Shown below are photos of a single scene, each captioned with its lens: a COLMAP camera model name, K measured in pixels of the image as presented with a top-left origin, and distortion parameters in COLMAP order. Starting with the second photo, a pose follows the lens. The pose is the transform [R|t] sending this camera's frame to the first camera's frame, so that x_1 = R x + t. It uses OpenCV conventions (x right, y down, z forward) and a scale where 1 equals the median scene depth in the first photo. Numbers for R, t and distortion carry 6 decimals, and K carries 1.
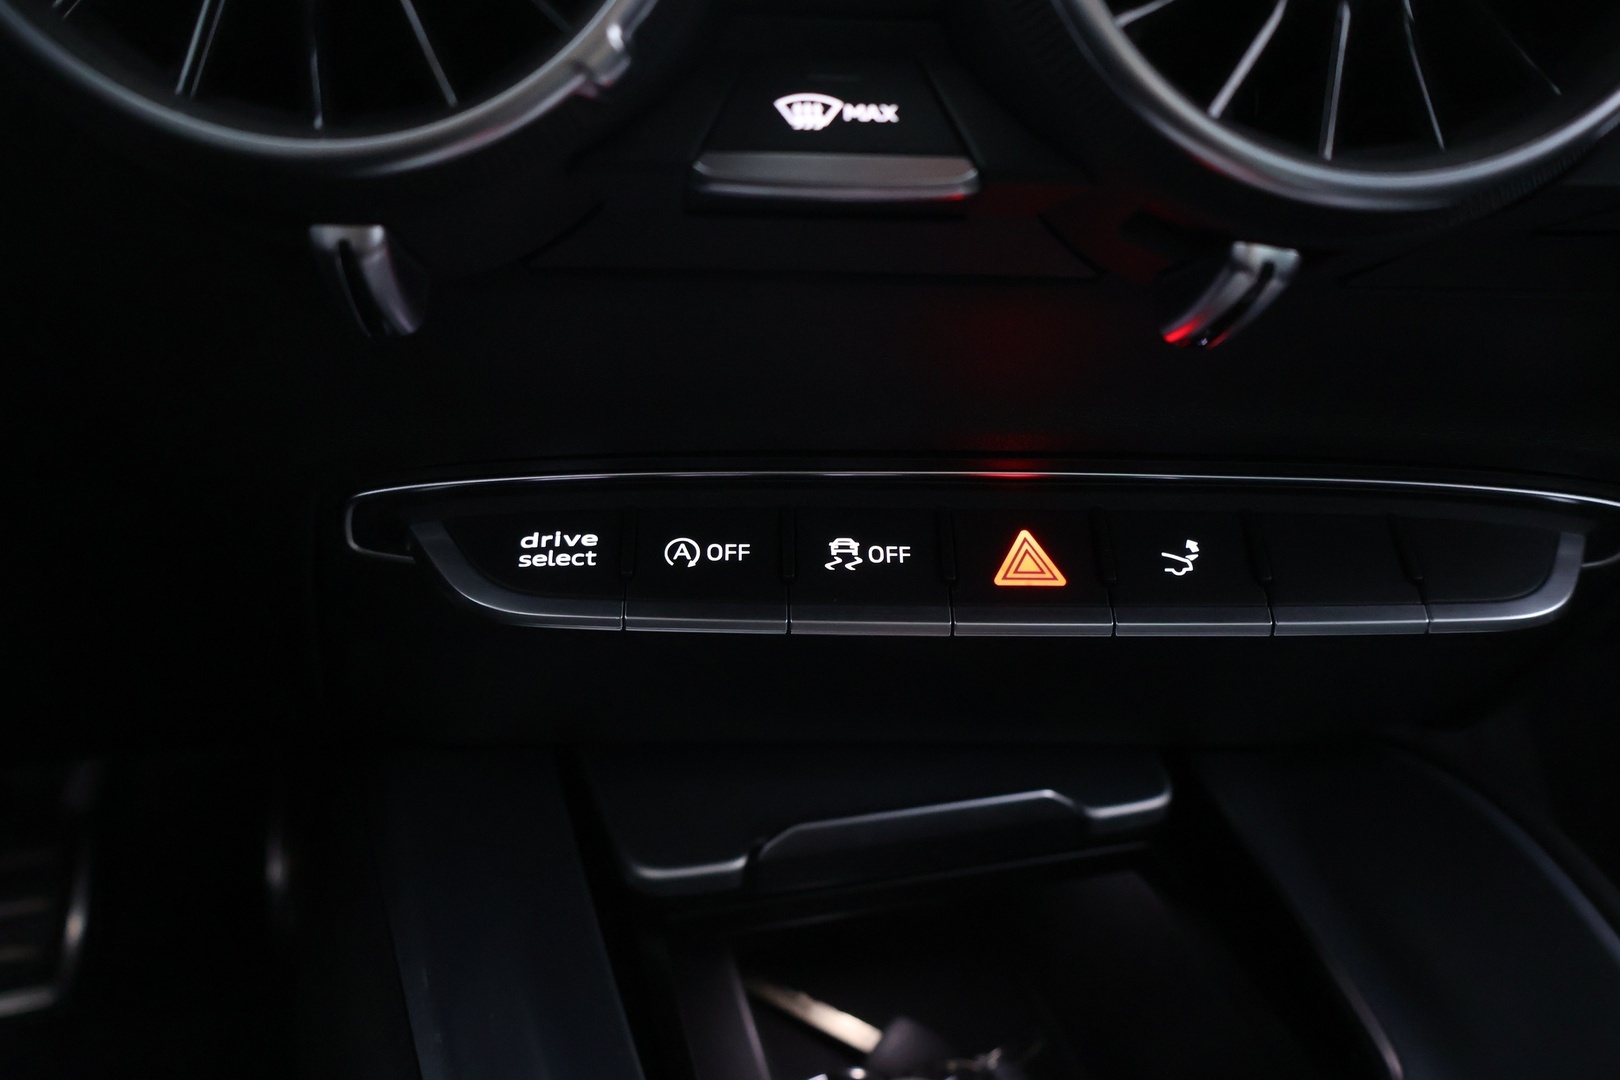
lens RADIAL K [[1444.6, 0, 797.2], [0, 1444.6, 532.2], [0, 0, 1]] dist [0.007618, 0.018480]
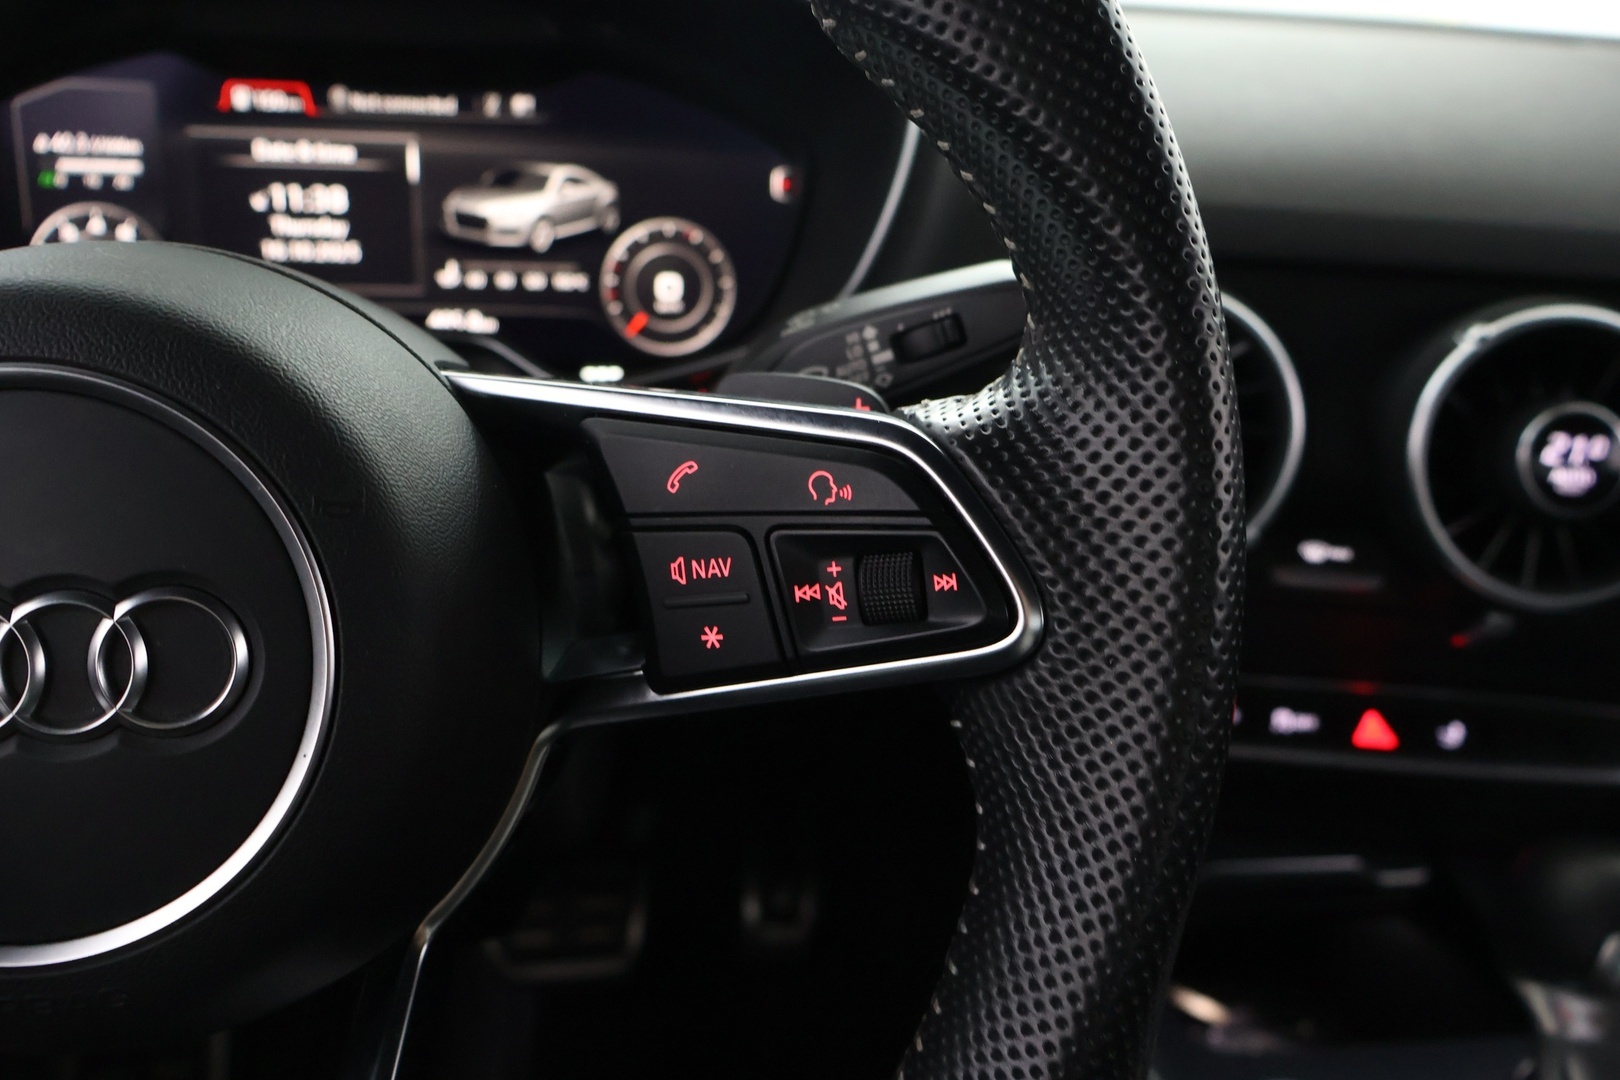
lens RADIAL K [[1444.6, 0, 812.1], [0, 1444.6, 535.3], [0, 0, 1]] dist [0.007618, 0.018480]
pose [[0.989816, 0.063182, -0.127566, -0.397813], [-0.073985, 0.993899, -0.081800, -0.031071], [0.121619, 0.090405, 0.988451, -1.201562]]
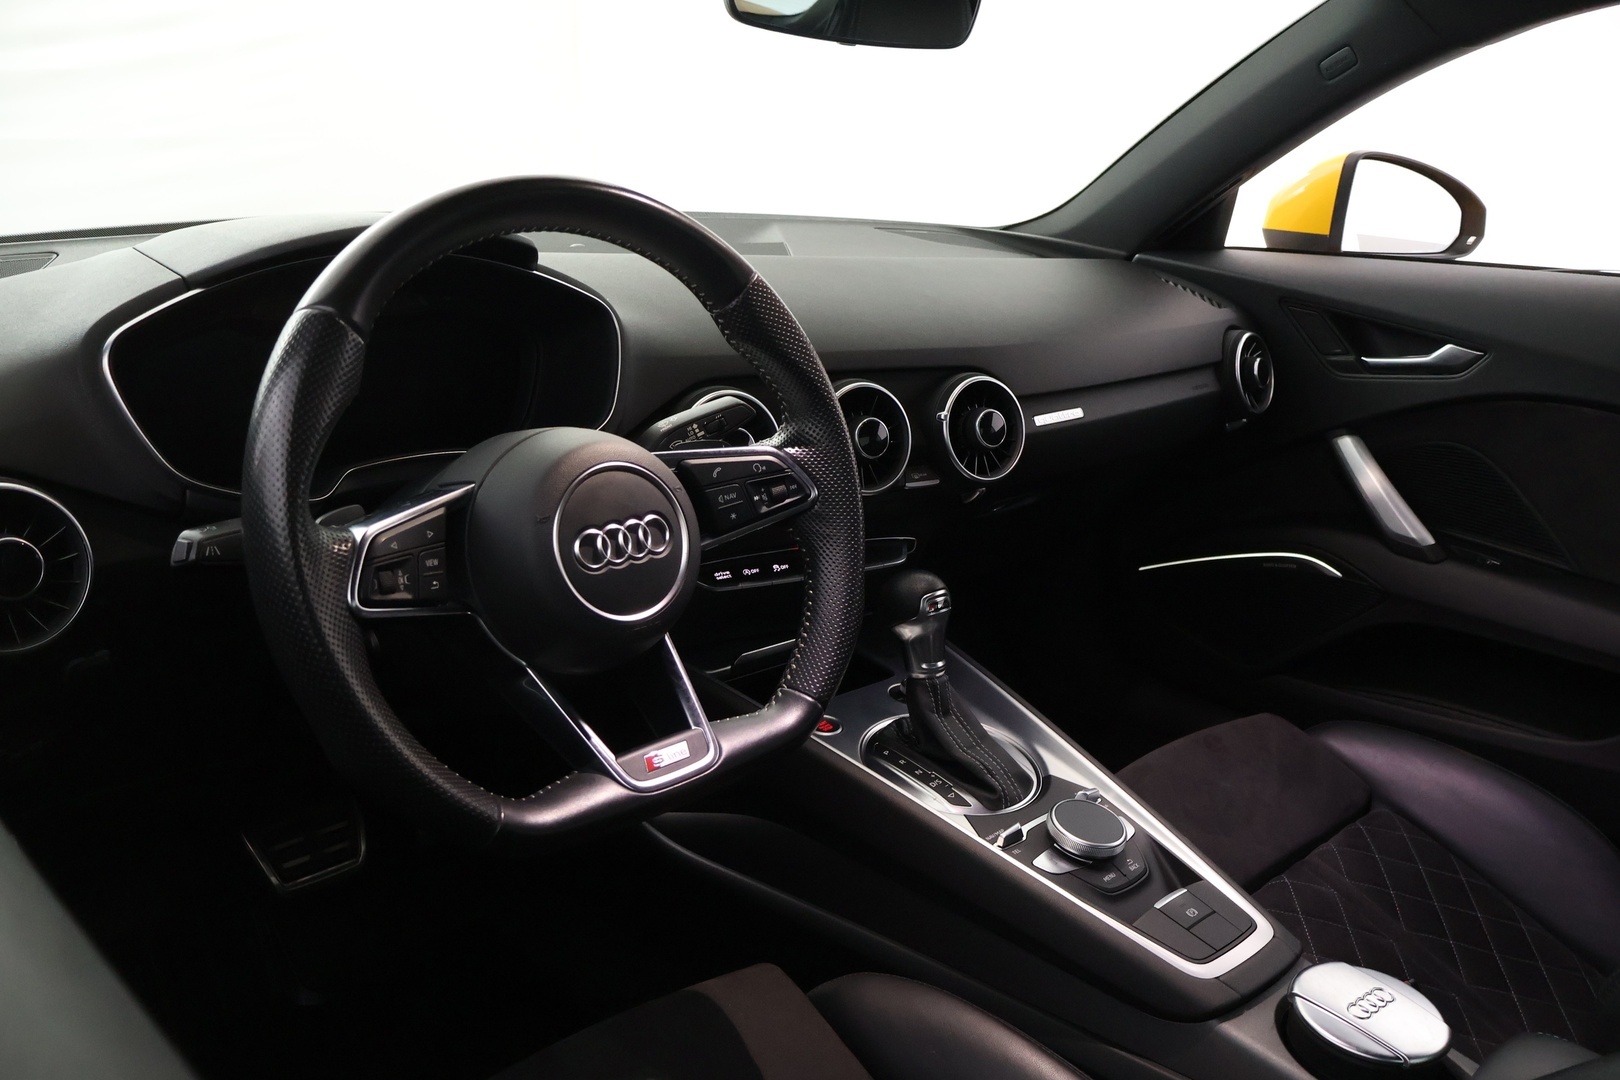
lens RADIAL K [[1444.6, 0, 806.6], [0, 1444.6, 553.9], [0, 0, 1]] dist [0.007618, 0.018480]
pose [[0.895578, -0.132923, 0.424583, -1.952875], [0.180773, 0.980716, -0.074277, 0.350789], [-0.406523, 0.143274, 0.902337, -3.472653]]
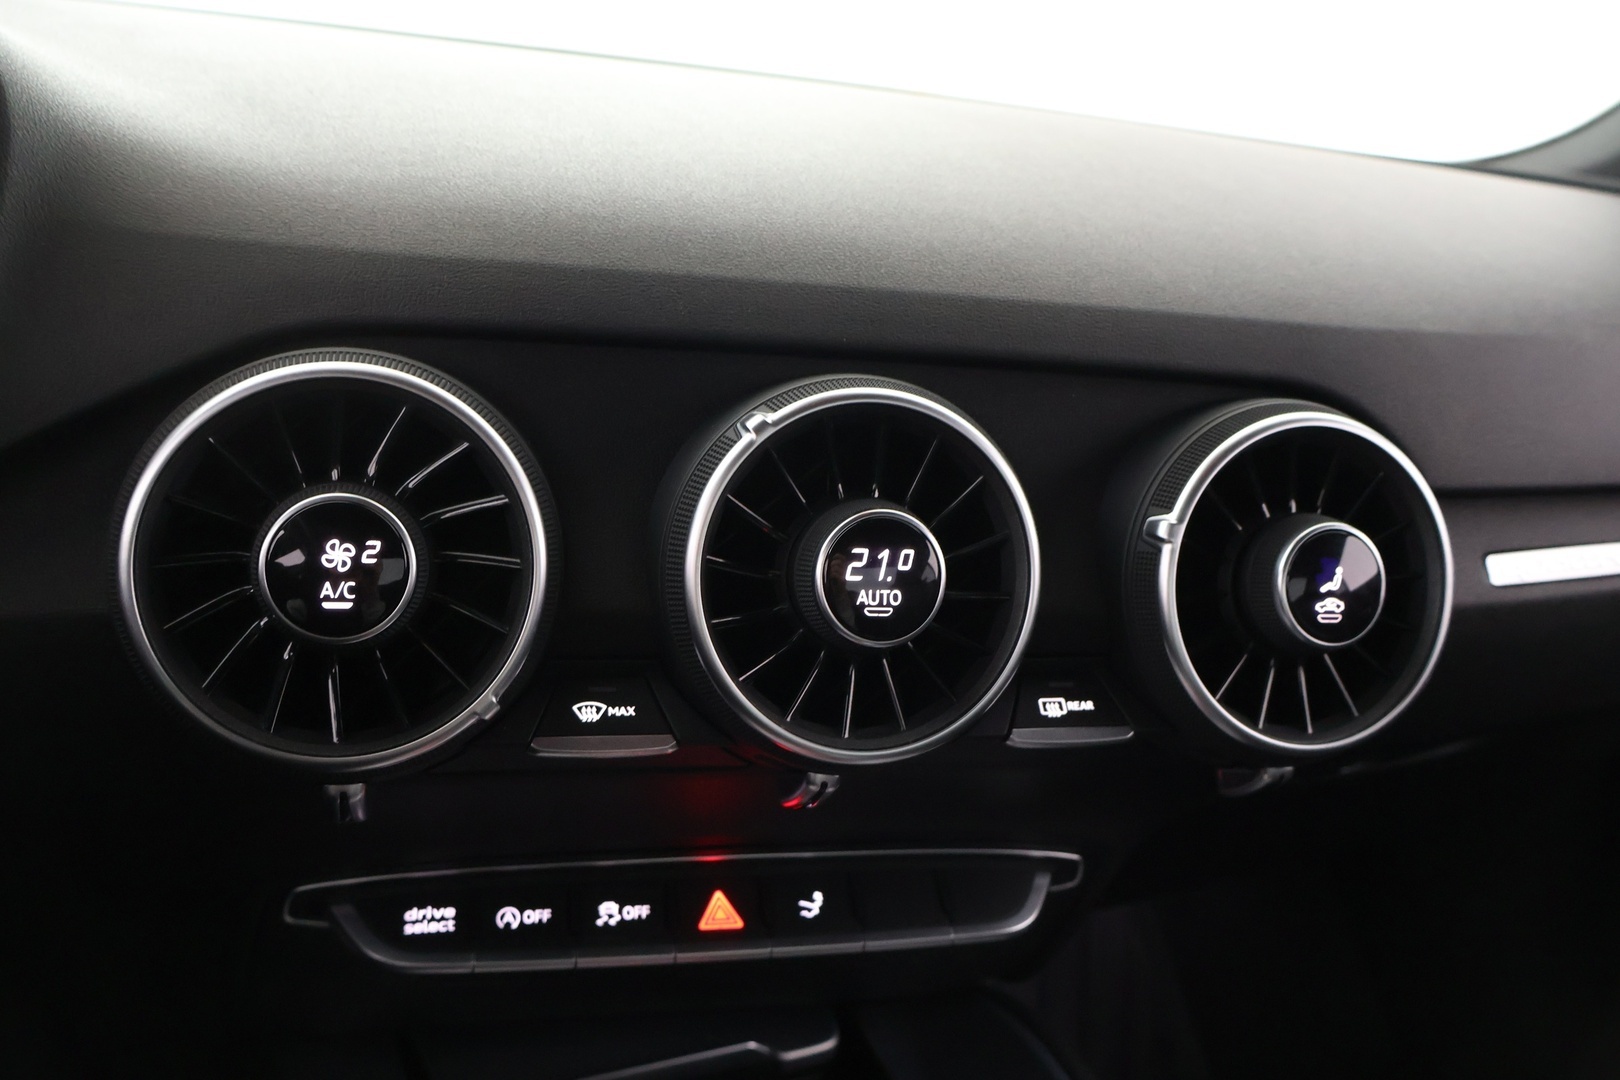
lens RADIAL K [[1444.6, 0, 814.6], [0, 1444.6, 537.1], [0, 0, 1]] dist [0.007618, 0.018480]
pose [[0.984364, -0.002345, 0.176133, -0.025966], [0.025967, 0.990919, -0.131932, -0.188595], [-0.174224, 0.134443, 0.975485, -0.711677]]
